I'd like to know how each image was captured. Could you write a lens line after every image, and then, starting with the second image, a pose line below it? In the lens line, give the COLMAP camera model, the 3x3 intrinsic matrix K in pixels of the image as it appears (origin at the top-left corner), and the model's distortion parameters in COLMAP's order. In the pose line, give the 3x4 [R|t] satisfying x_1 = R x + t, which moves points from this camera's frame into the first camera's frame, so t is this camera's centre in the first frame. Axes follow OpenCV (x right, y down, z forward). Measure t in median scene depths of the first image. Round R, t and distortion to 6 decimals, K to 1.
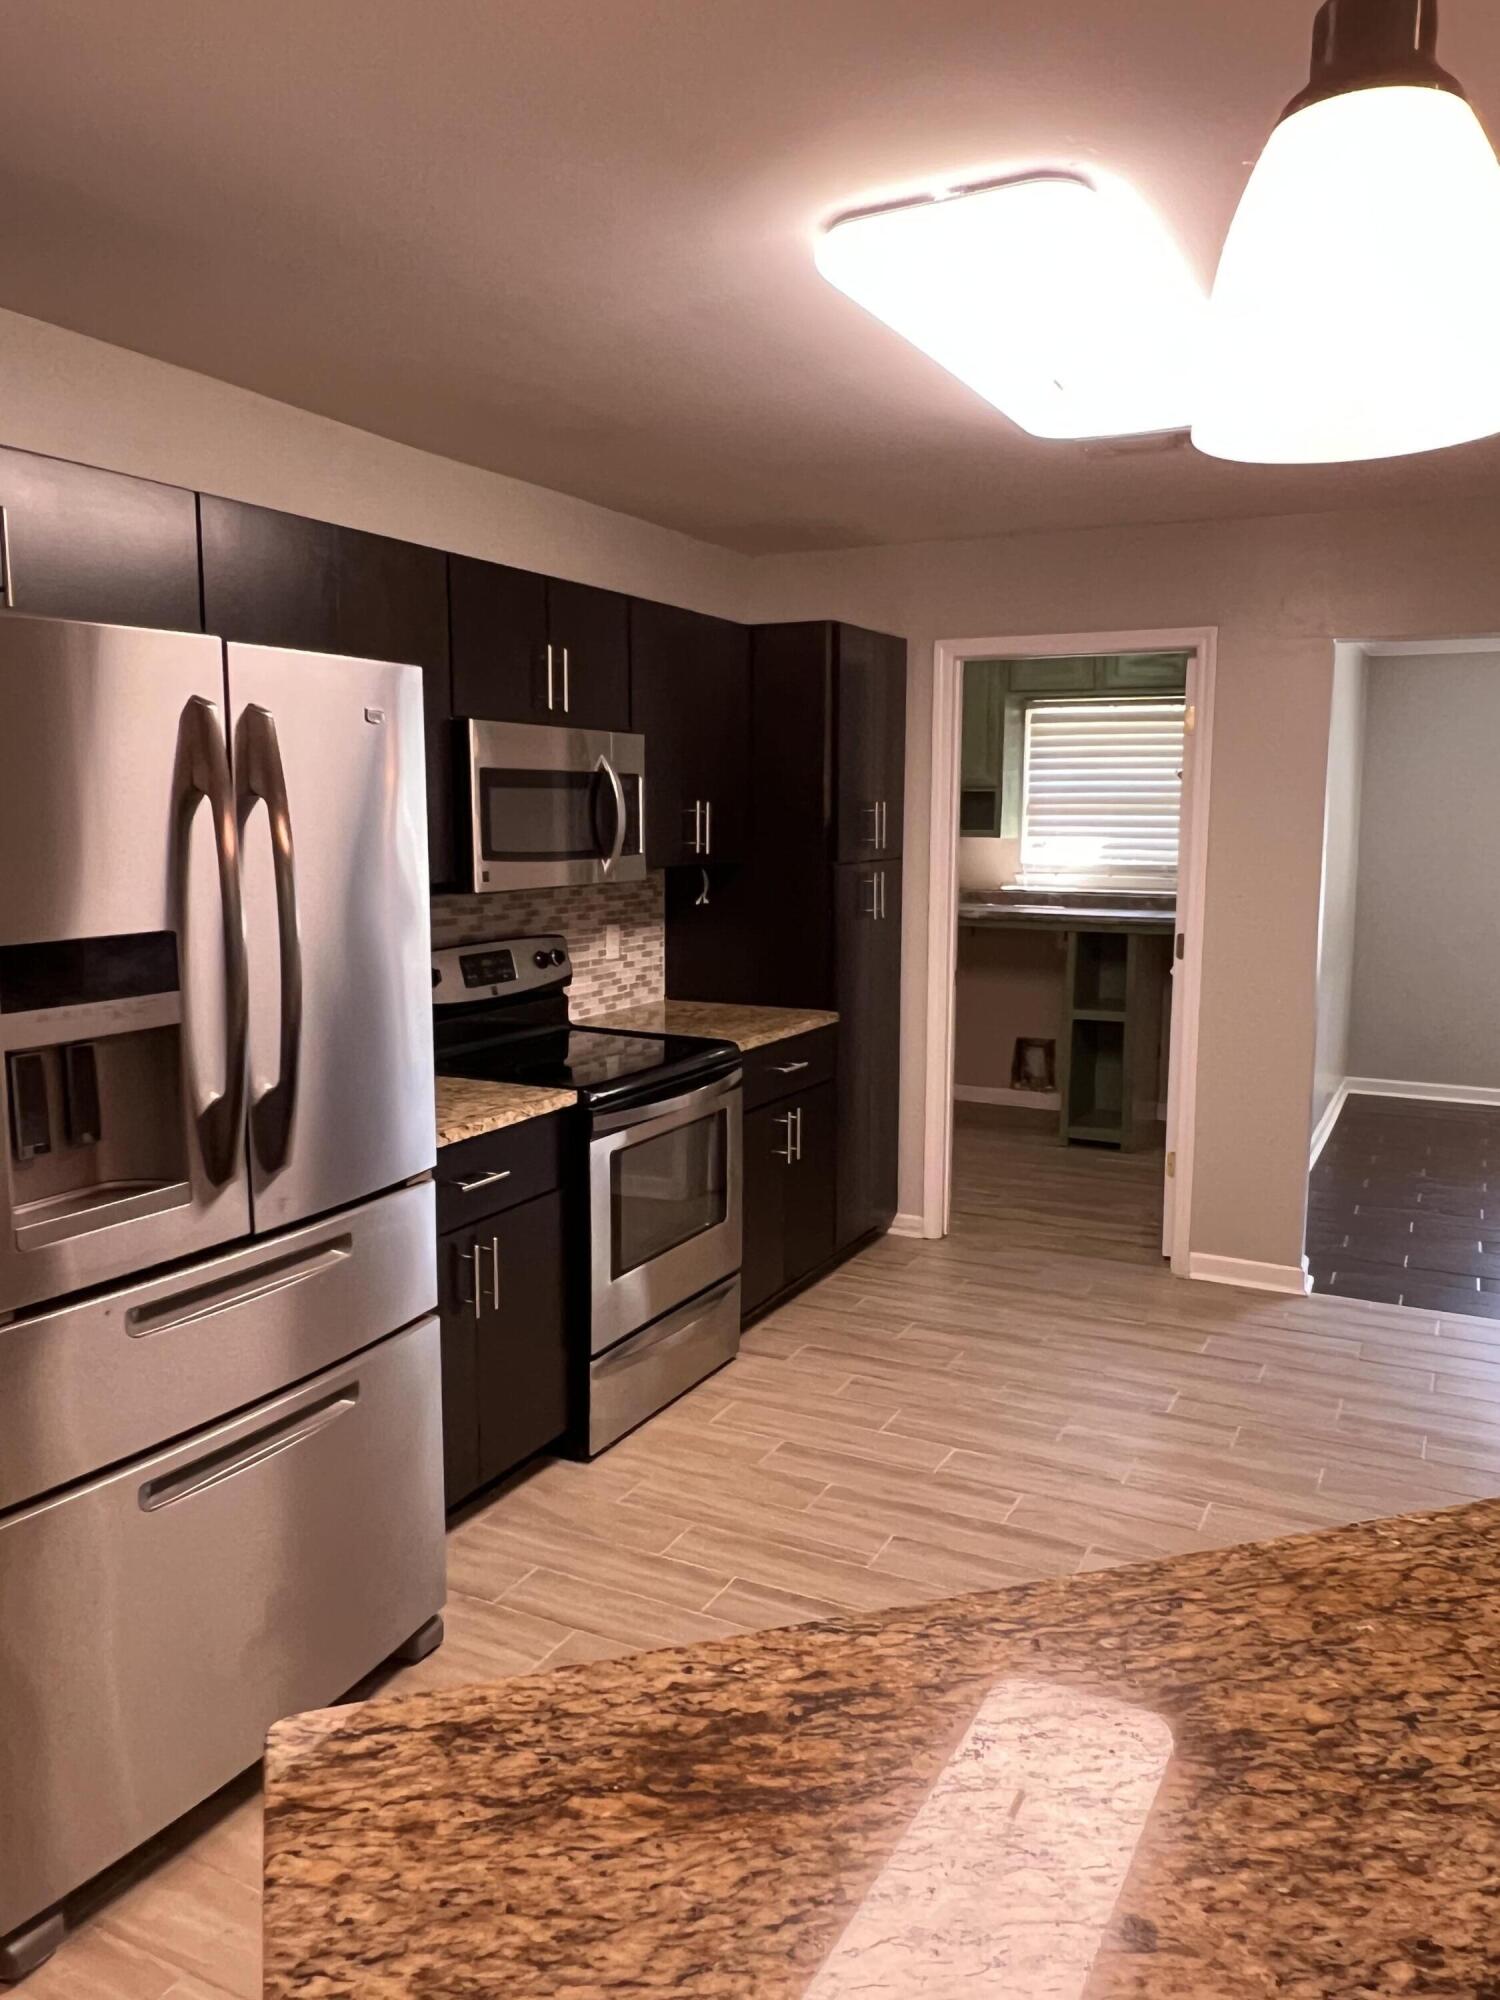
lens RADIAL K [[1459.3, 0, 758.0], [0, 1459.3, 1006.1], [0, 0, 1]] dist [-0.006990, -0.000996]
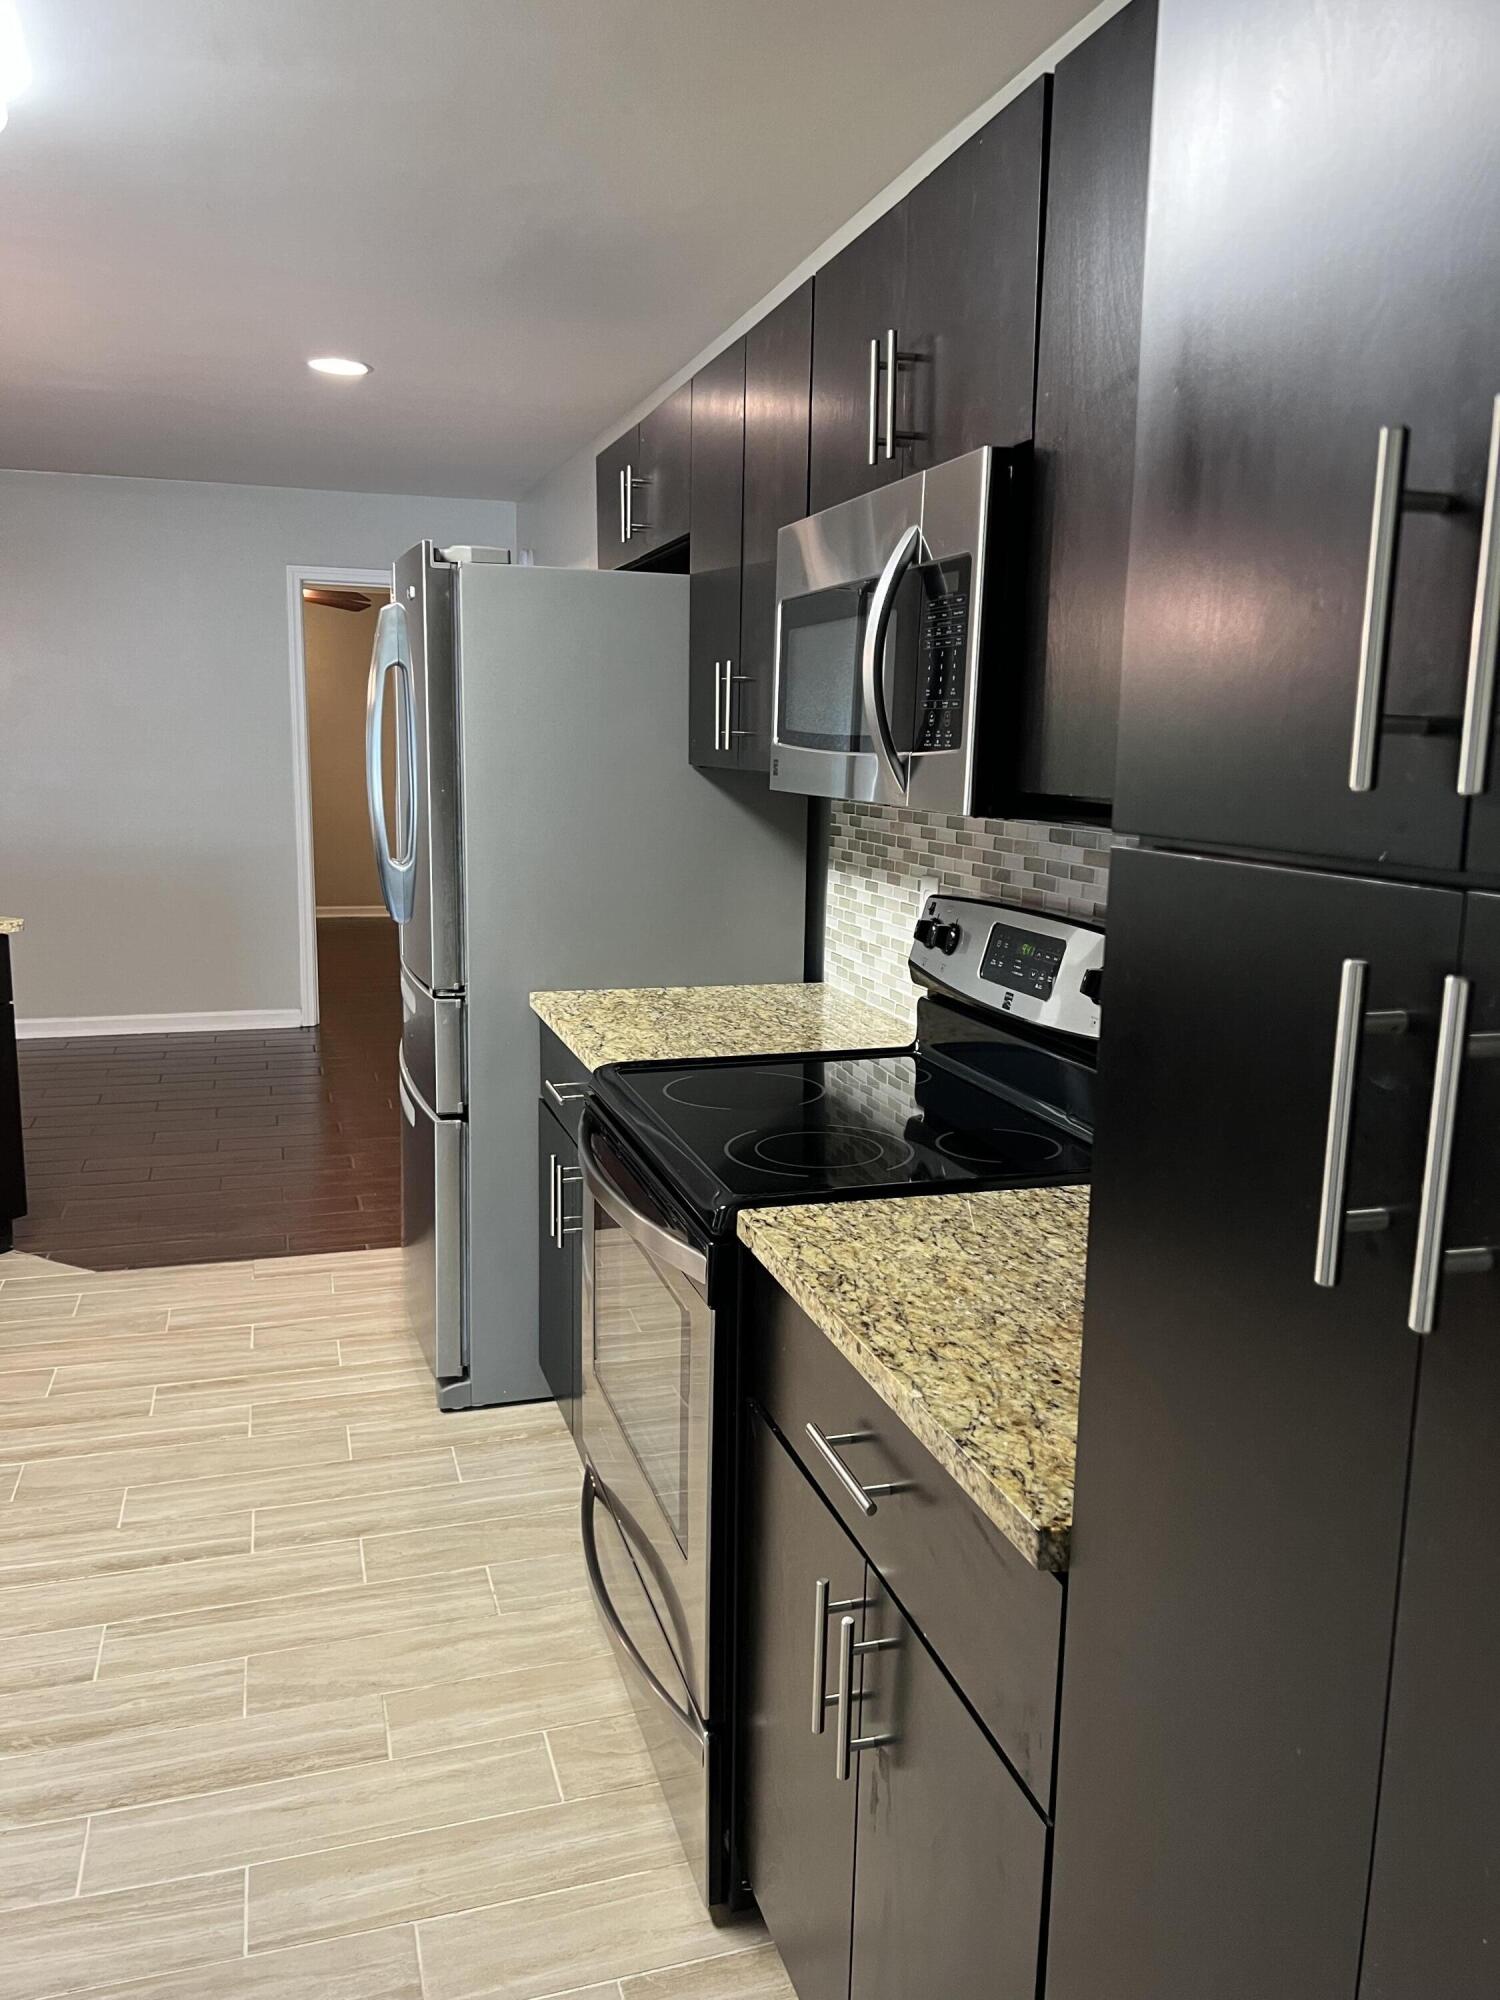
lens RADIAL K [[1484.8, 0, 760.4], [0, 1484.8, 996.0], [0, 0, 1]] dist [0.057377, -0.067223]
pose [[-0.707756, 0.095839, -0.699926, 0.314864], [-0.126161, 0.957682, 0.258705, -0.165704], [0.695101, 0.271404, -0.665714, 1.490070]]
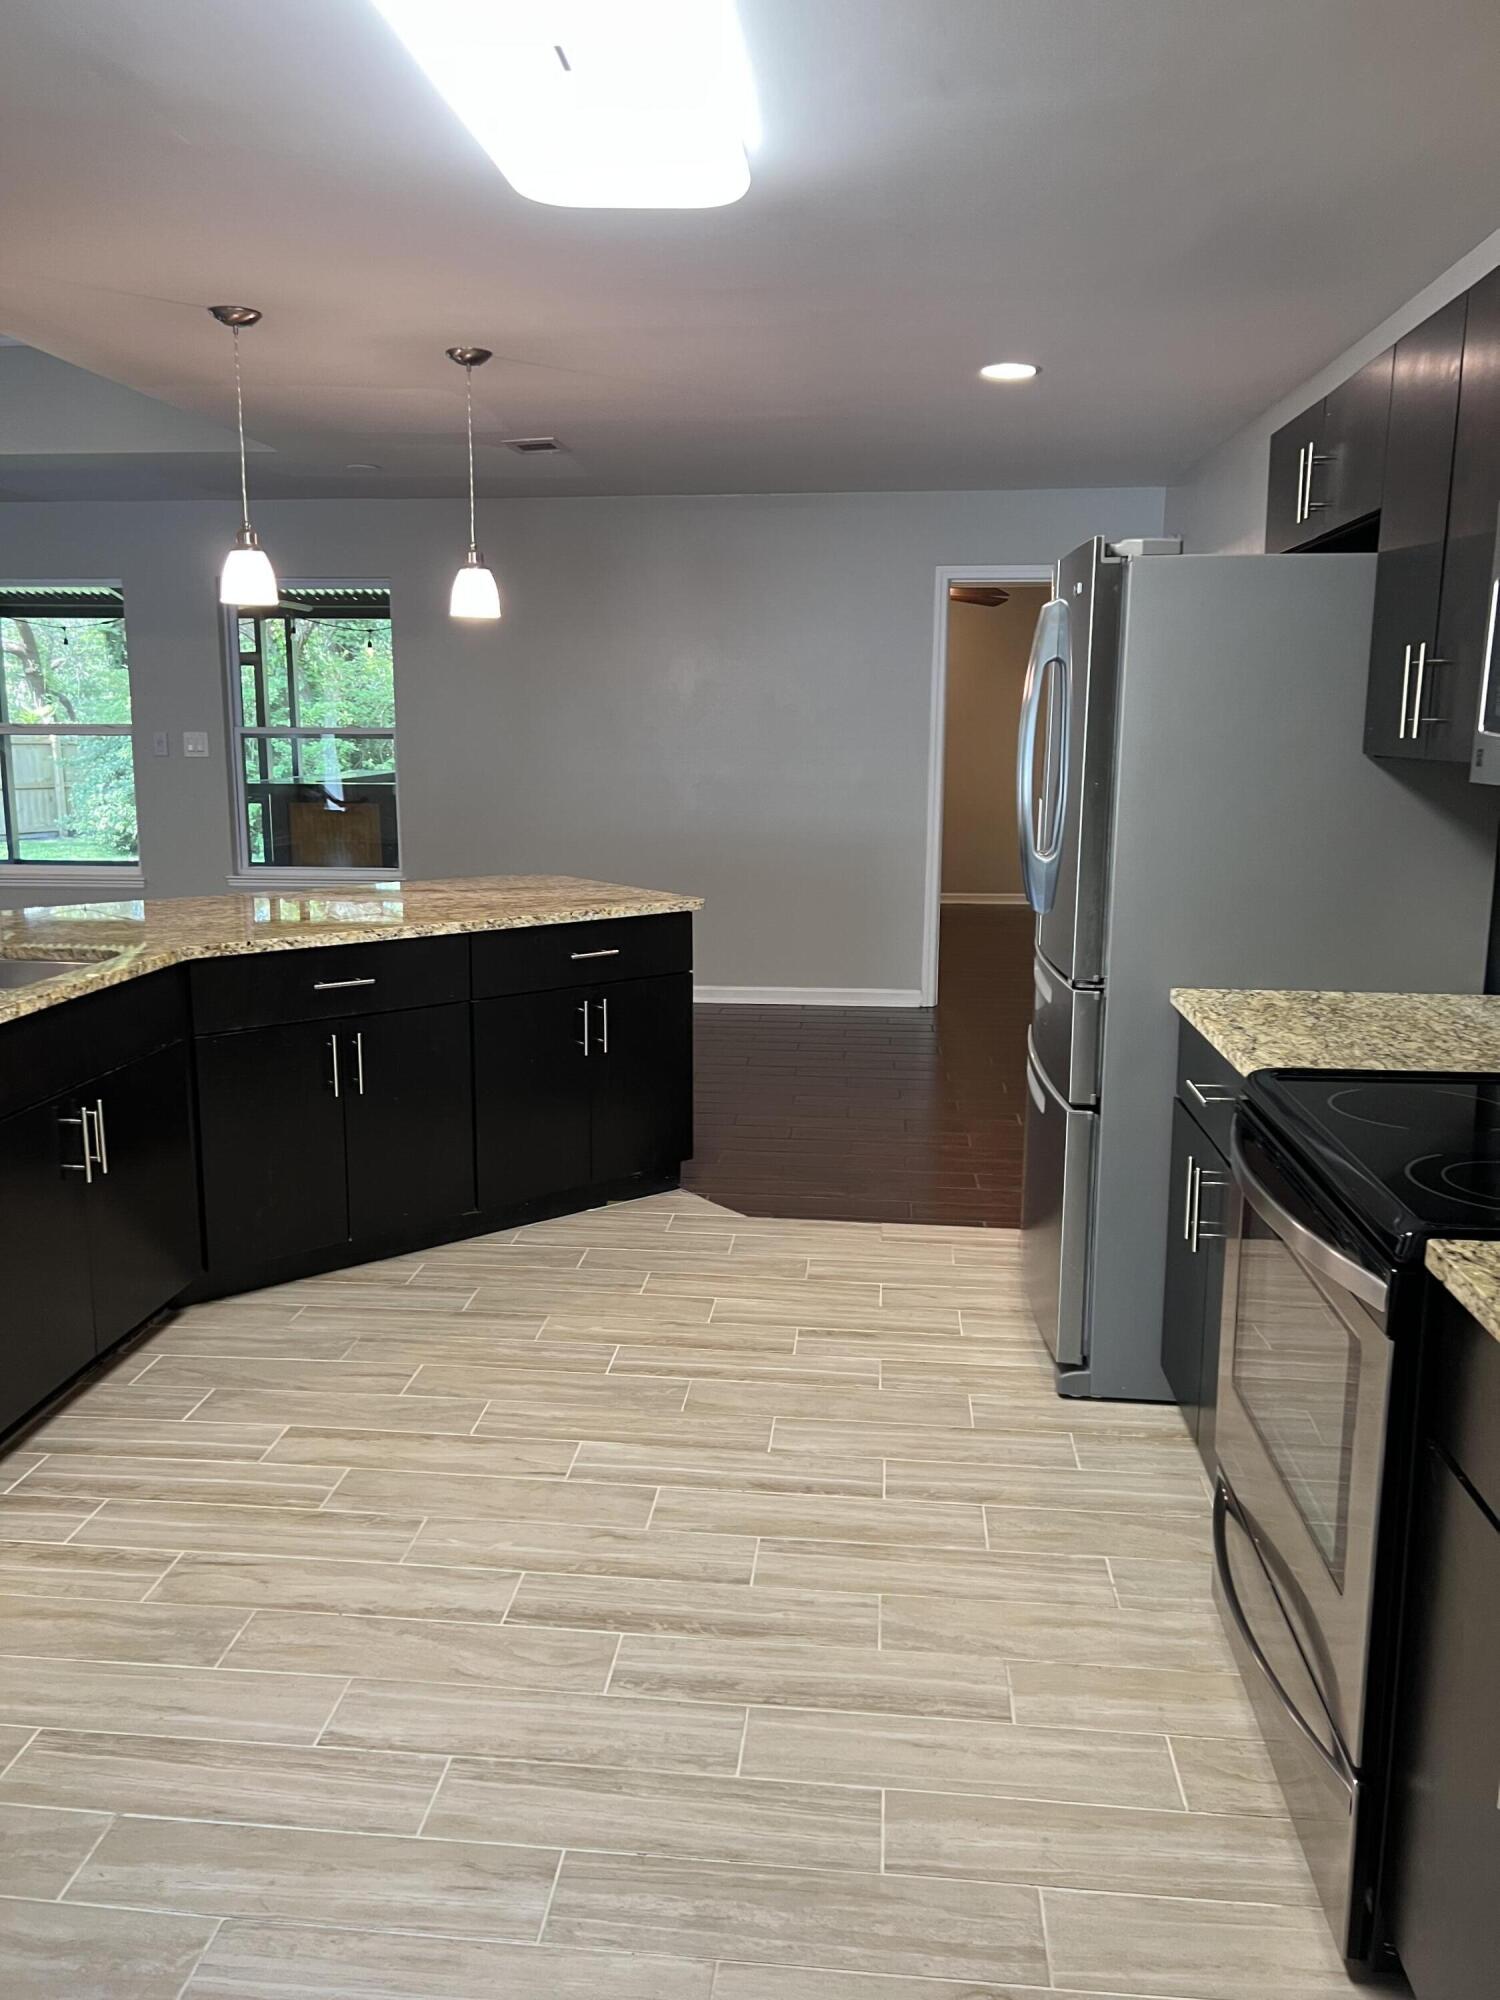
lens RADIAL K [[1484.8, 0, 745.6], [0, 1484.8, 987.3], [0, 0, 1]] dist [0.057377, -0.067223]
pose [[-0.929554, 0.050221, -0.365250, 0.344193], [-0.066819, 0.951325, 0.300857, -0.168430], [0.362581, 0.304069, -0.880952, 1.483783]]
